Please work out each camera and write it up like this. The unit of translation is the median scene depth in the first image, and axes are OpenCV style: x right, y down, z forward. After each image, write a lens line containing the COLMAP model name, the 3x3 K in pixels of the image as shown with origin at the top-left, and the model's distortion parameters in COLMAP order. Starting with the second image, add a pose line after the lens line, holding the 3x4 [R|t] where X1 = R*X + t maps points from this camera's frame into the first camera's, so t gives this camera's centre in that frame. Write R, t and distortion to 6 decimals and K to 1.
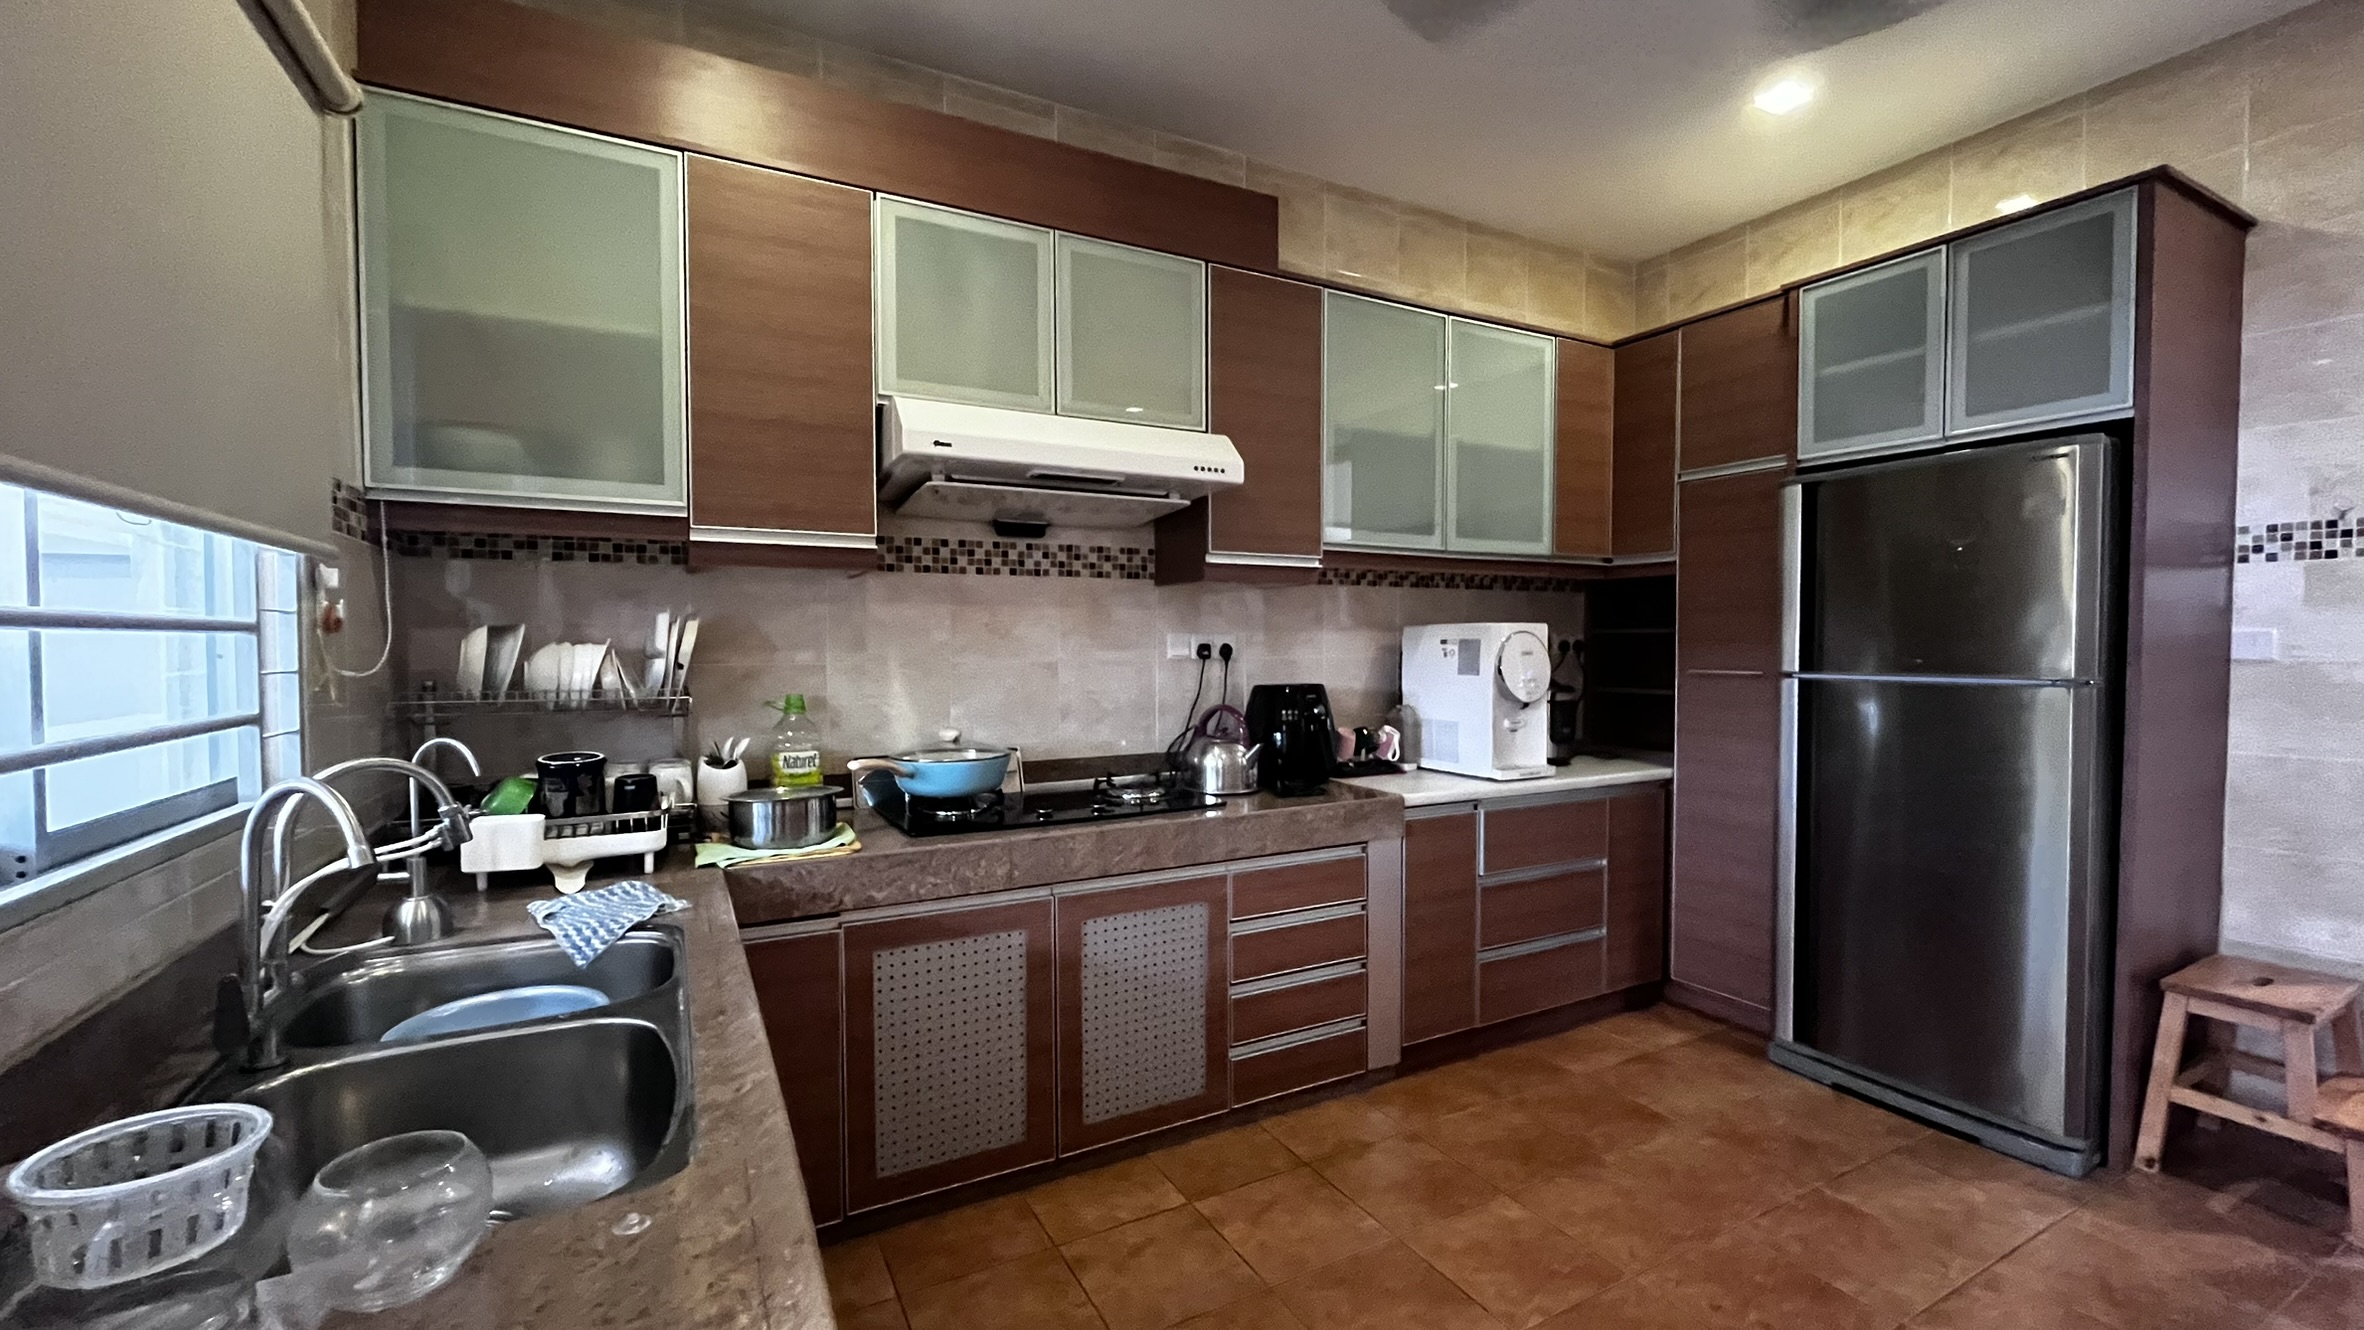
lens RADIAL K [[961.5, 0, 1181.0], [0, 961.5, 667.6], [0, 0, 1]] dist [-0.001415, -0.000033]
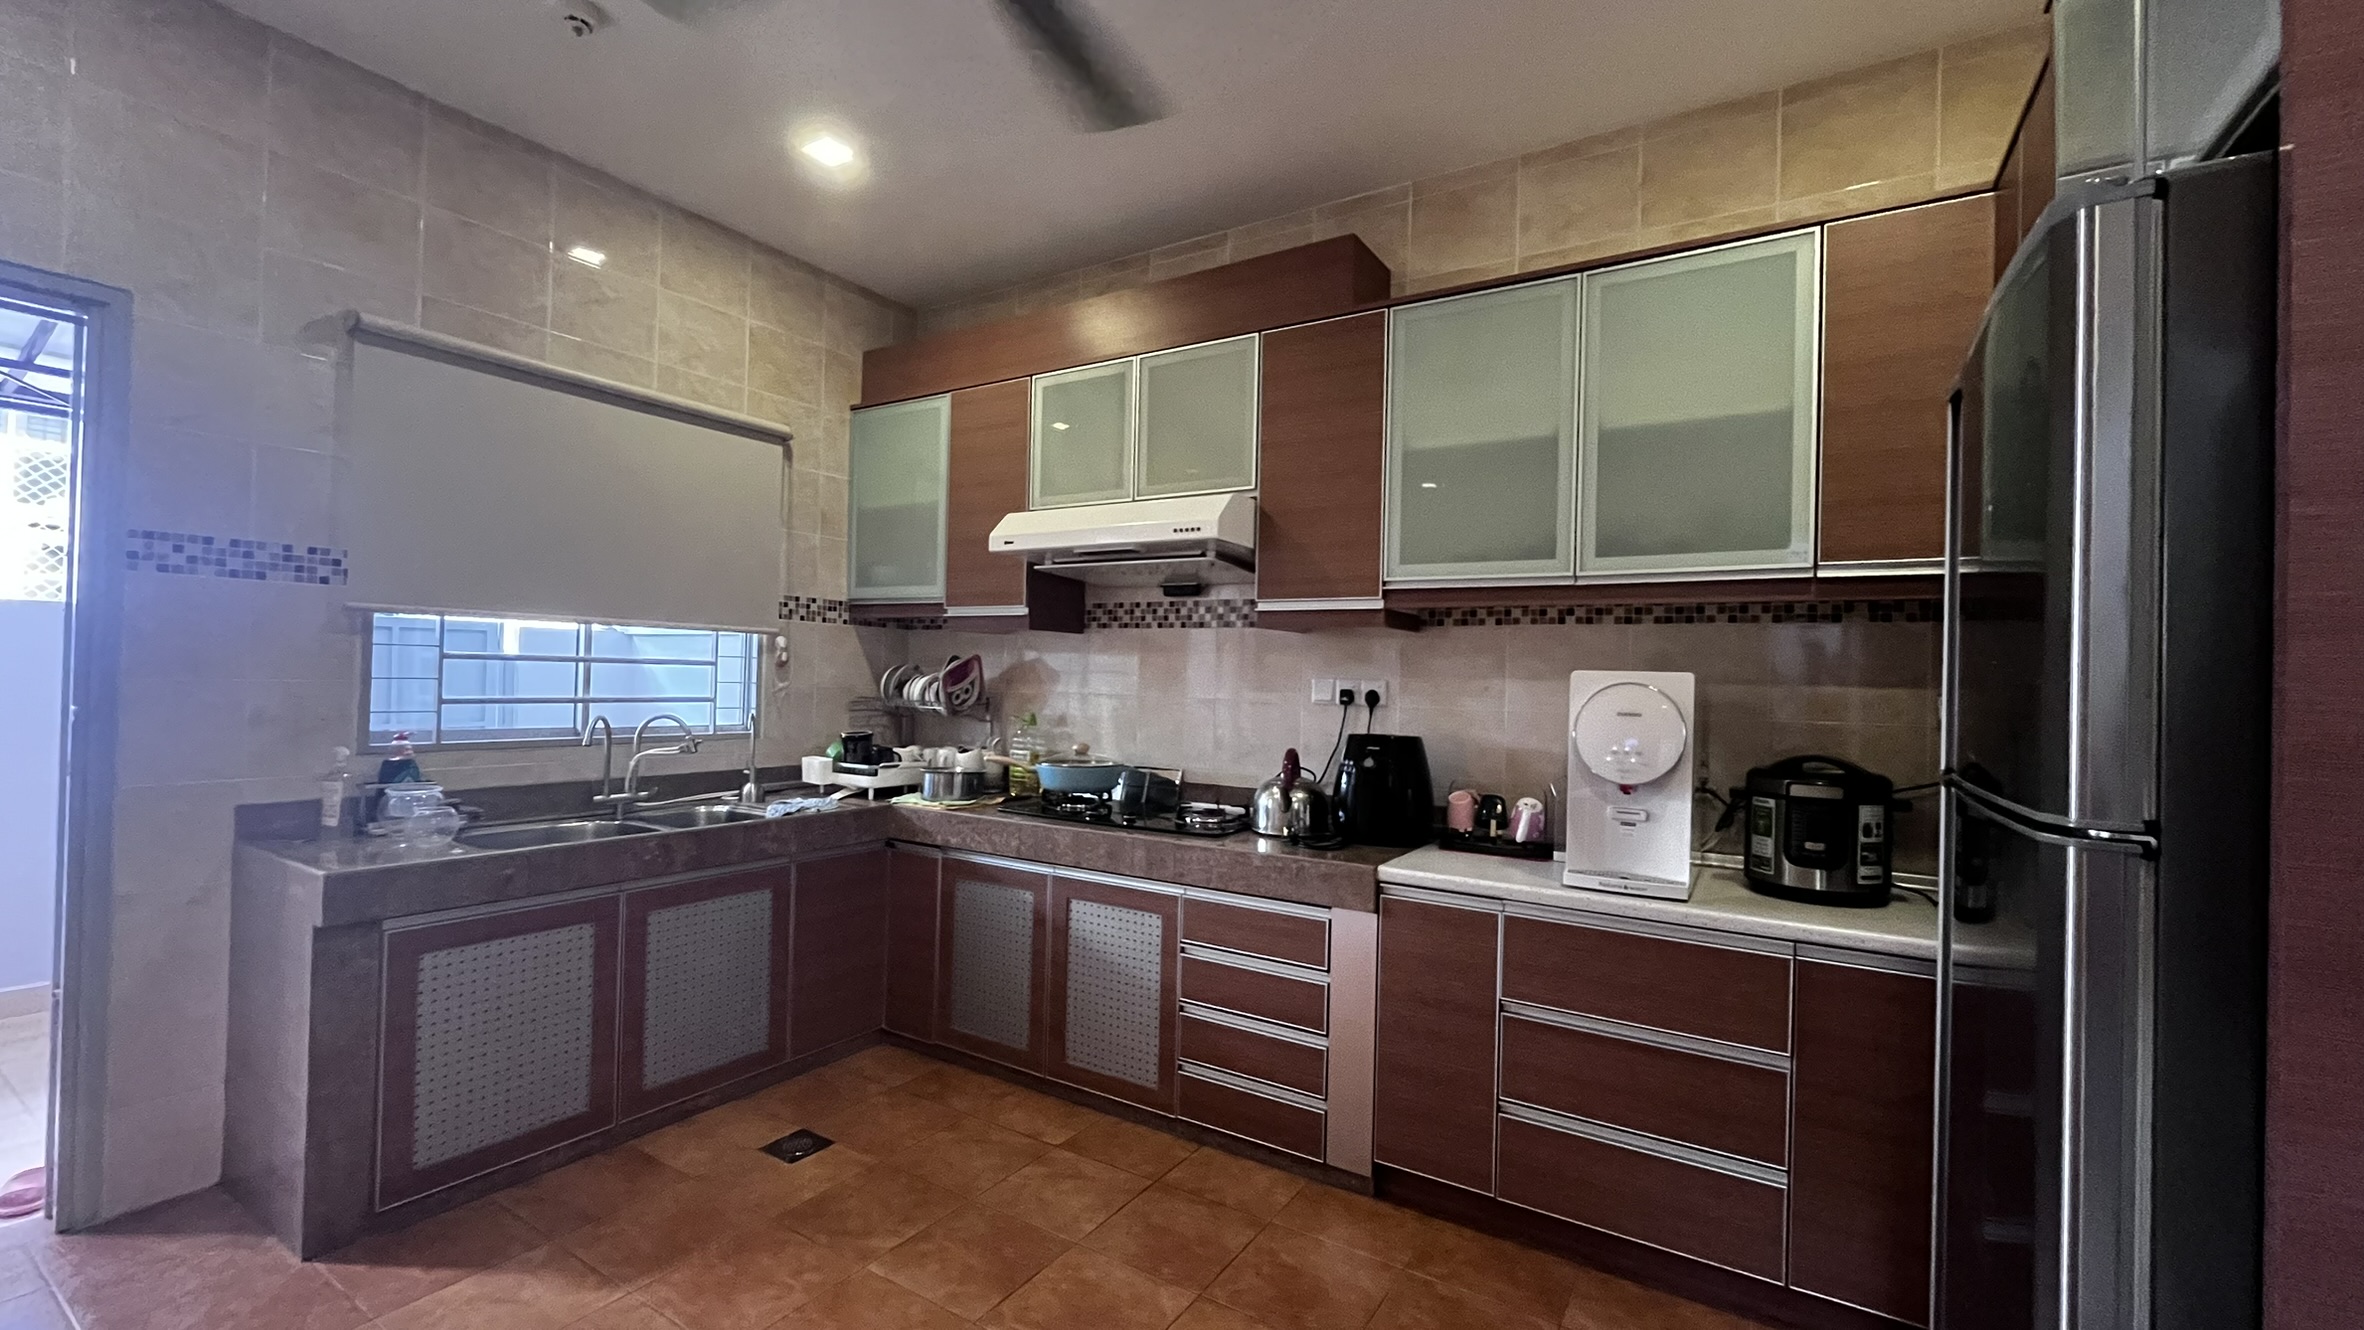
lens RADIAL K [[961.5, 0, 1173.7], [0, 961.5, 663.9], [0, 0, 1]] dist [-0.001415, -0.000033]
pose [[0.487760, 0.001314, -0.872977, 0.902483], [-0.051679, 0.998289, -0.027372, -0.016366], [0.871447, 0.058466, 0.486993, 0.404678]]
